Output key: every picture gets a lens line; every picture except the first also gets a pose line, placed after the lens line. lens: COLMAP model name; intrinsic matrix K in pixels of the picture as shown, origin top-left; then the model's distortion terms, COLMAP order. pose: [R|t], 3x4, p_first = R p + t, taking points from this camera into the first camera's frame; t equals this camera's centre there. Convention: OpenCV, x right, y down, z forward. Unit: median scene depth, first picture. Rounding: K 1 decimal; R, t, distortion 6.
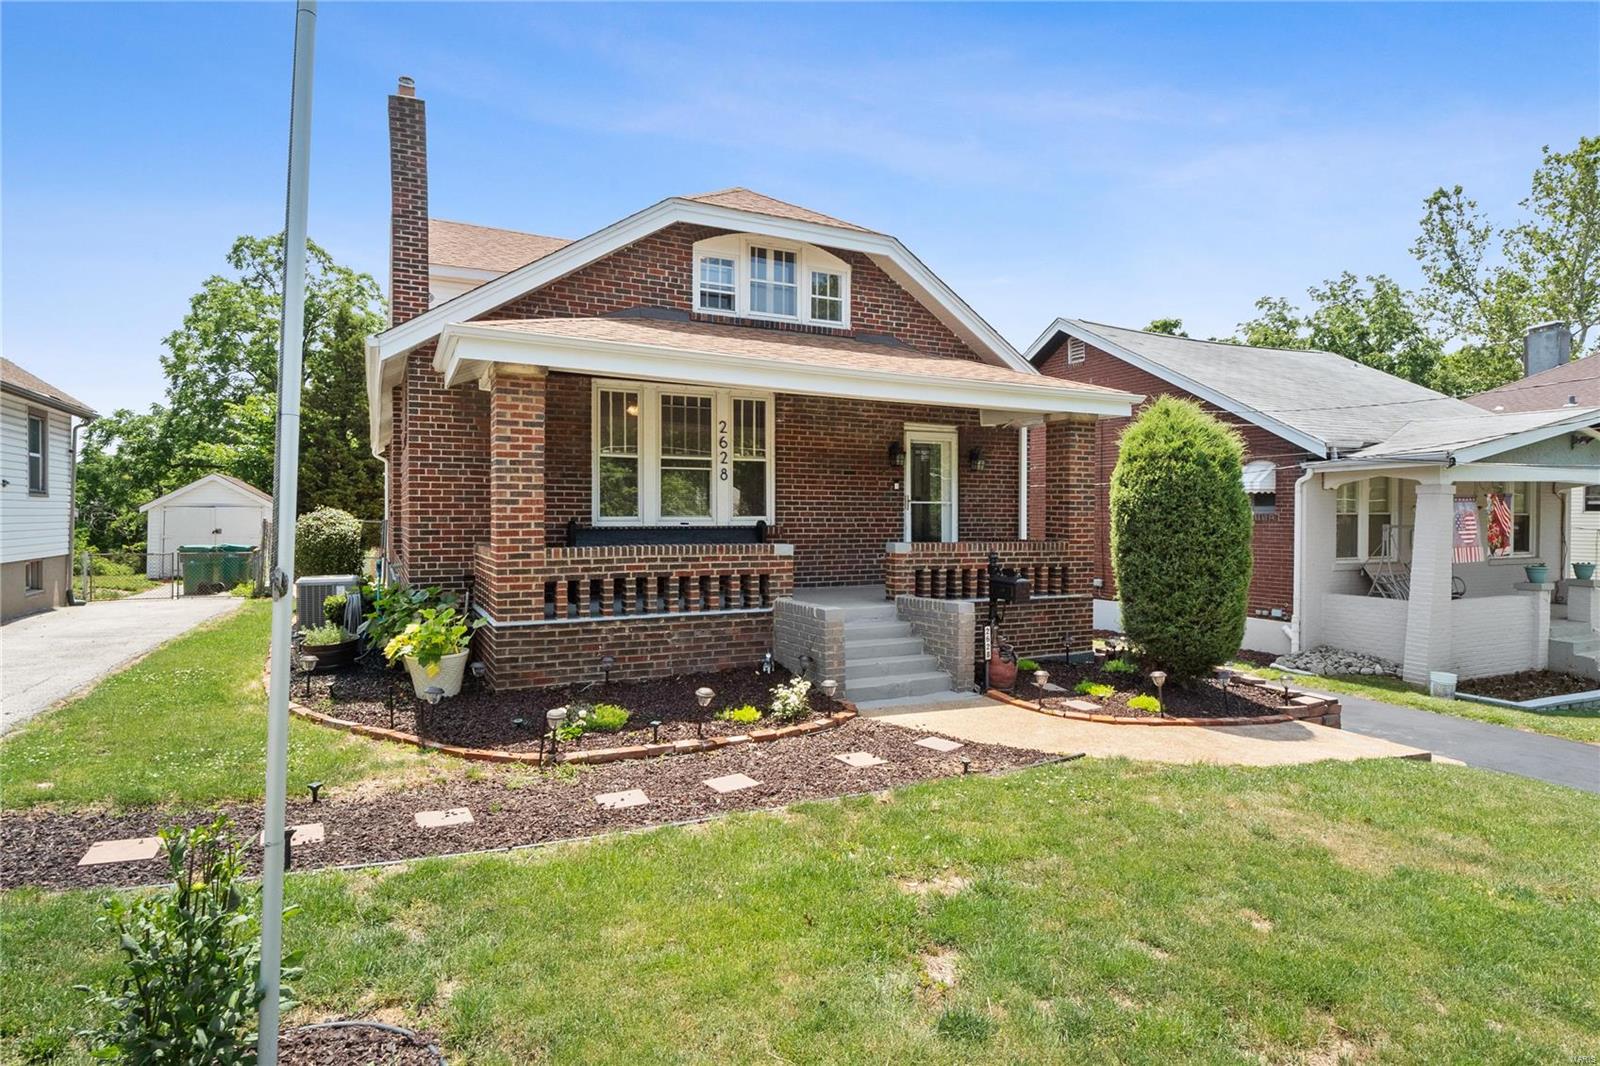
lens RADIAL K [[860.4, 0, 800.0], [0, 860.4, 533.0], [0, 0, 1]] dist [-0.000643, -0.000110]
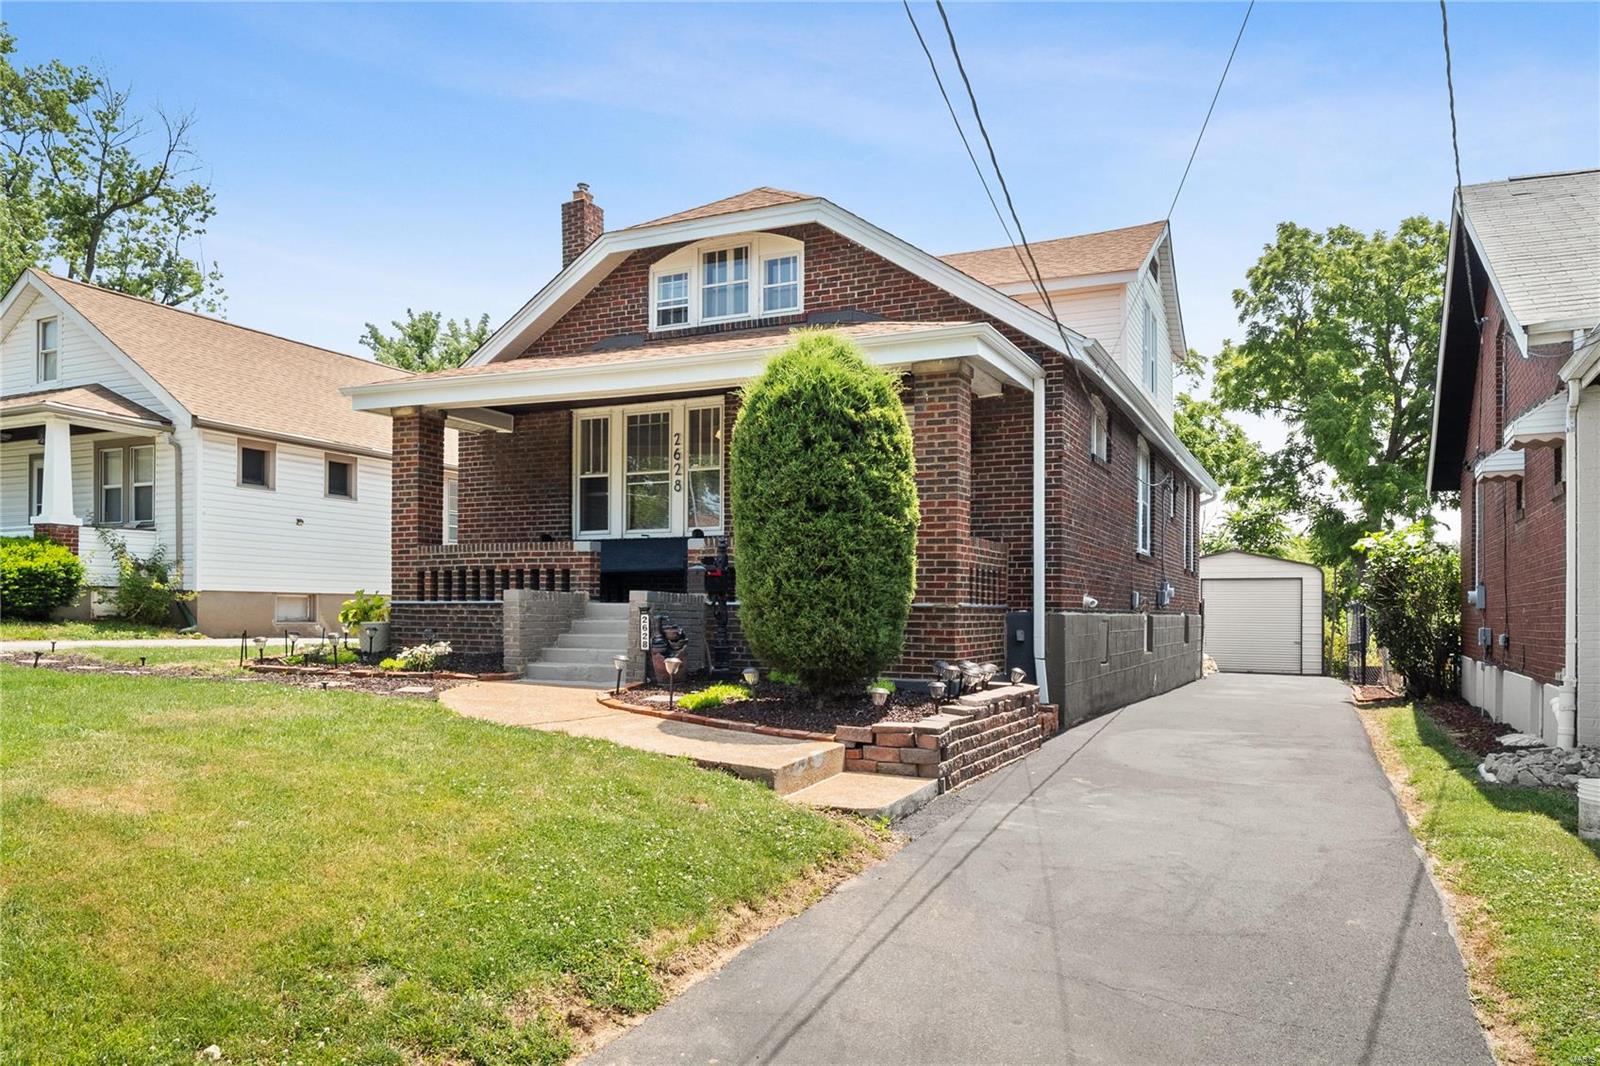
lens RADIAL K [[1111.7, 0, 800.0], [0, 1111.7, 621.7], [0, 0, 1]] dist [0.003210, 0.000468]
pose [[0.611243, 0.007507, -0.791407, 1.056998], [-0.021799, 0.999735, -0.007353, 0.100269], [0.791143, 0.021746, 0.611245, 0.324175]]
